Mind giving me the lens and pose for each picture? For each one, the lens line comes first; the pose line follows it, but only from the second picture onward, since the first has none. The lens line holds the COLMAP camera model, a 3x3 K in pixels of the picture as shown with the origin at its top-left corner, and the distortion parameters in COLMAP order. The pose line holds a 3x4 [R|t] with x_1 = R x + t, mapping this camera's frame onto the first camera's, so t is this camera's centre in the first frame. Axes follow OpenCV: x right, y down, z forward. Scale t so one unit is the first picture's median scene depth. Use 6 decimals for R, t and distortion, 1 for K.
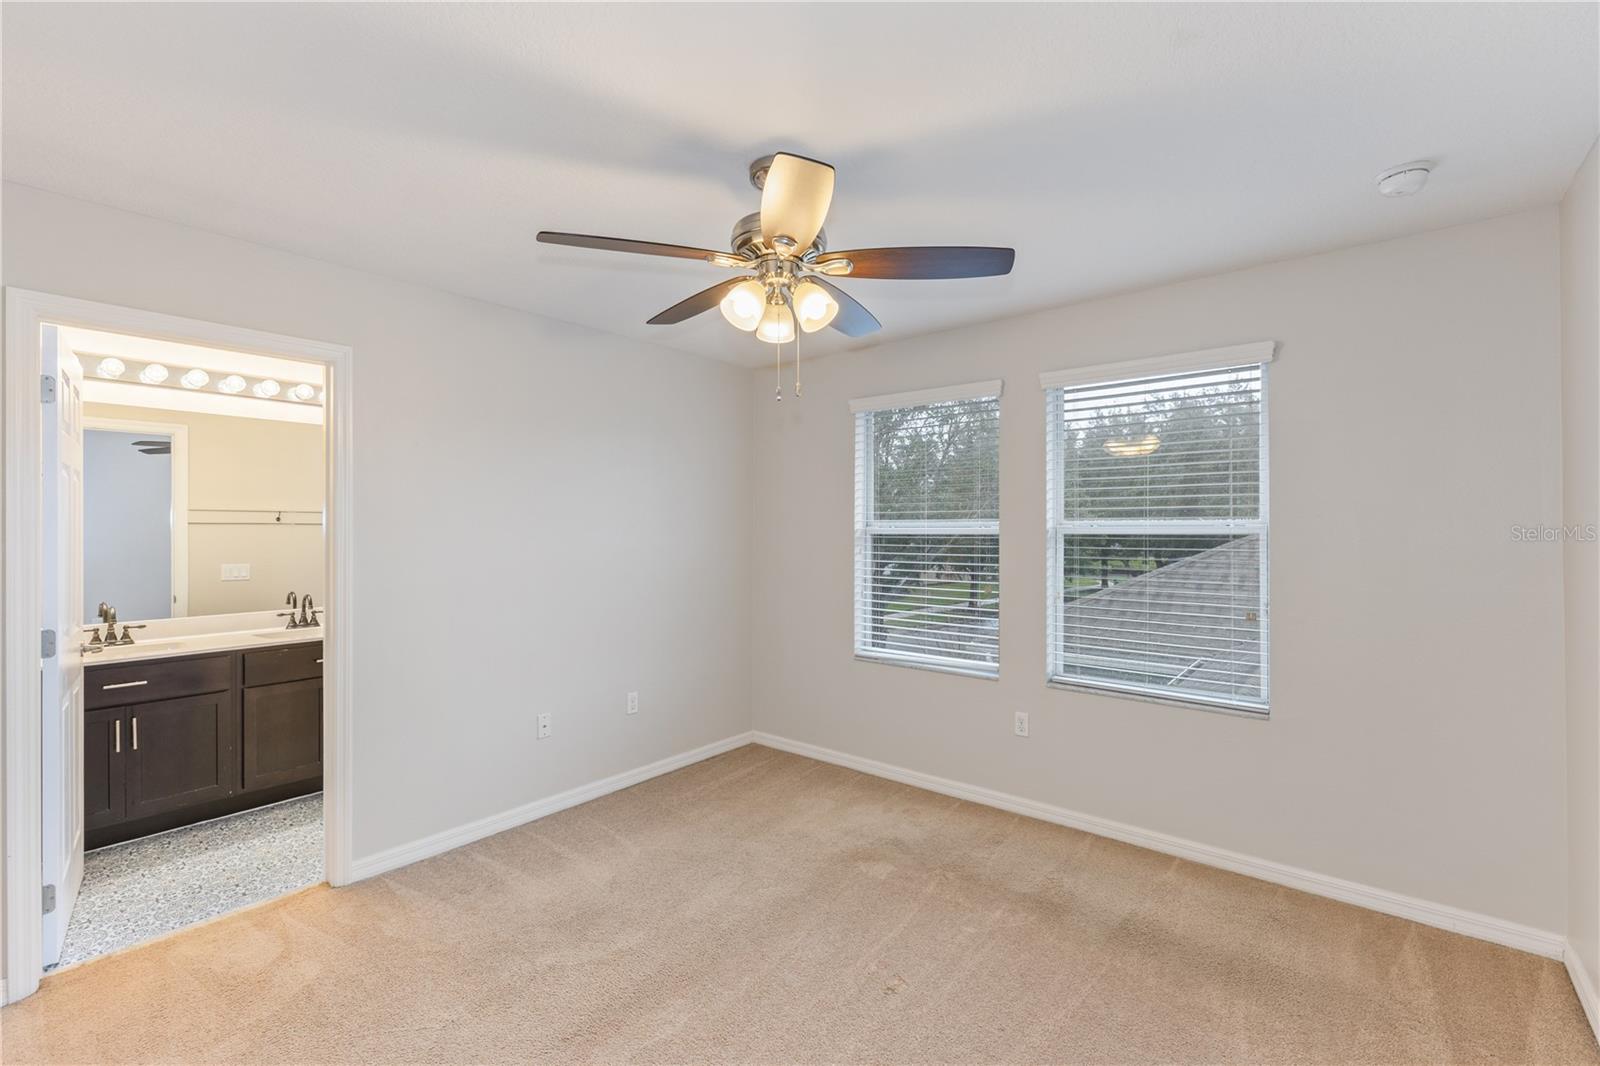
lens RADIAL K [[692.9, 0, 800.9], [0, 692.9, 532.8], [0, 0, 1]] dist [-0.001662, -0.000687]
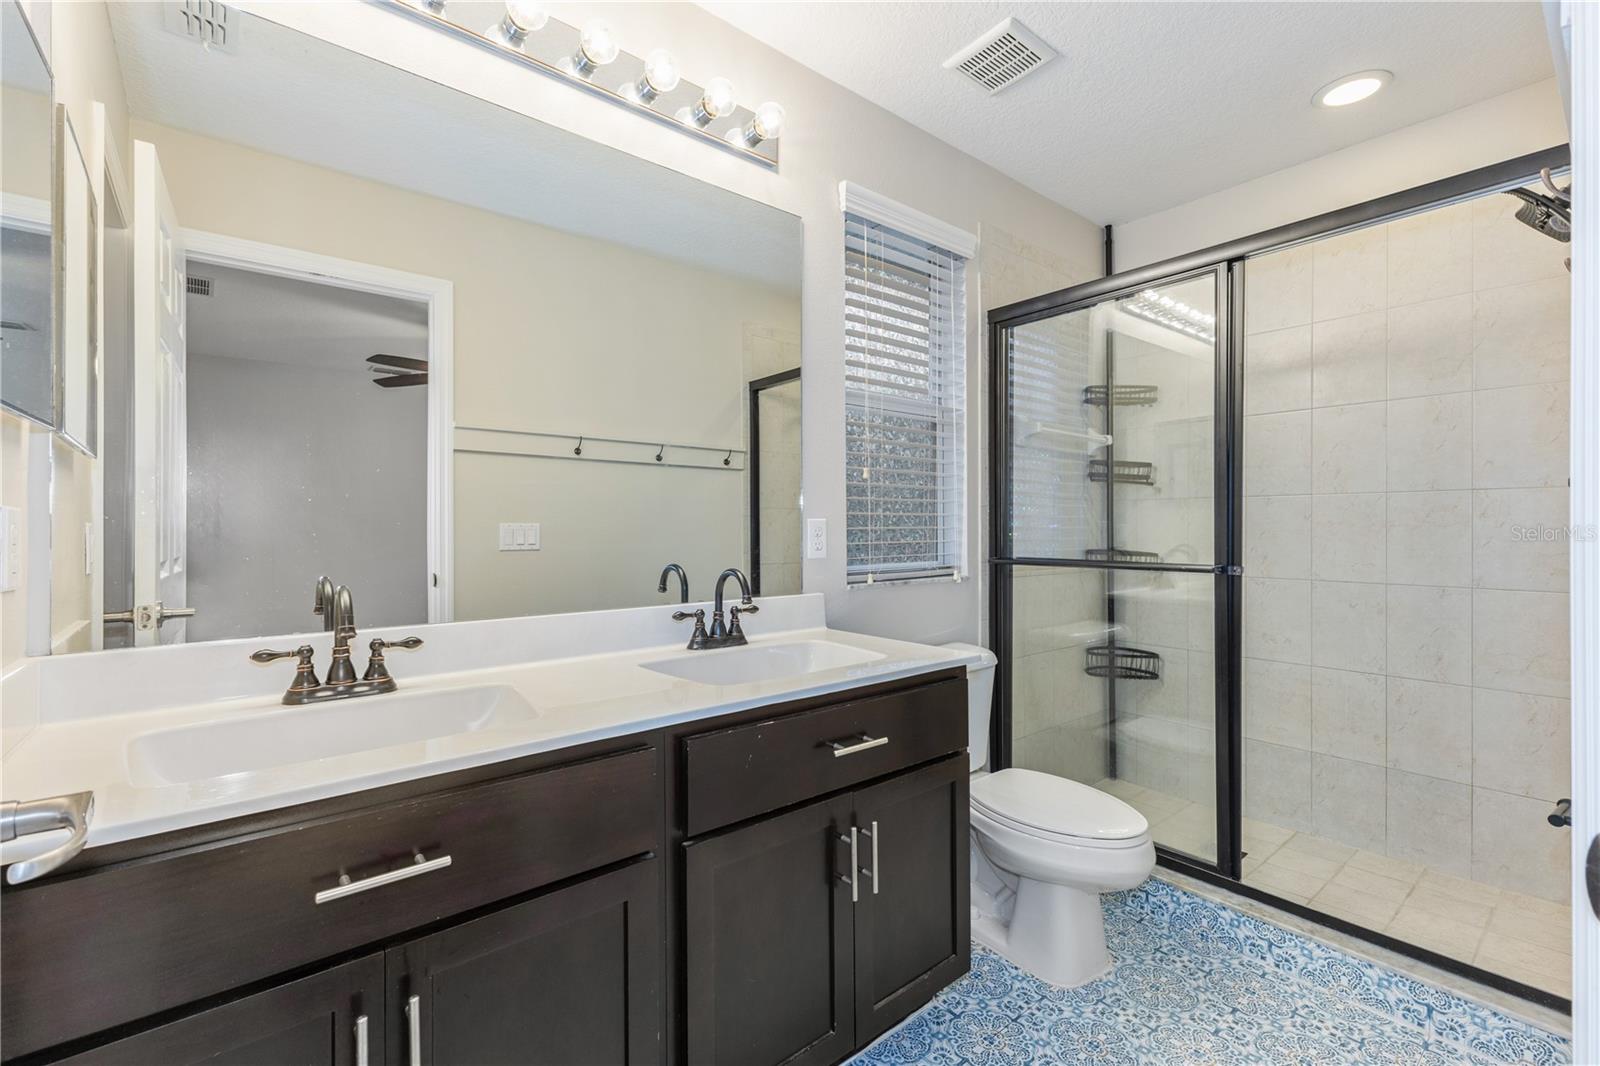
lens RADIAL K [[692.9, 0, 786.1], [0, 692.9, 534.1], [0, 0, 1]] dist [-0.001662, -0.000687]
pose [[0.976329, 0.003245, -0.216268, -0.688322], [-0.002355, 0.999988, 0.004373, 0.076602], [0.216280, -0.003760, 0.976324, 0.692052]]
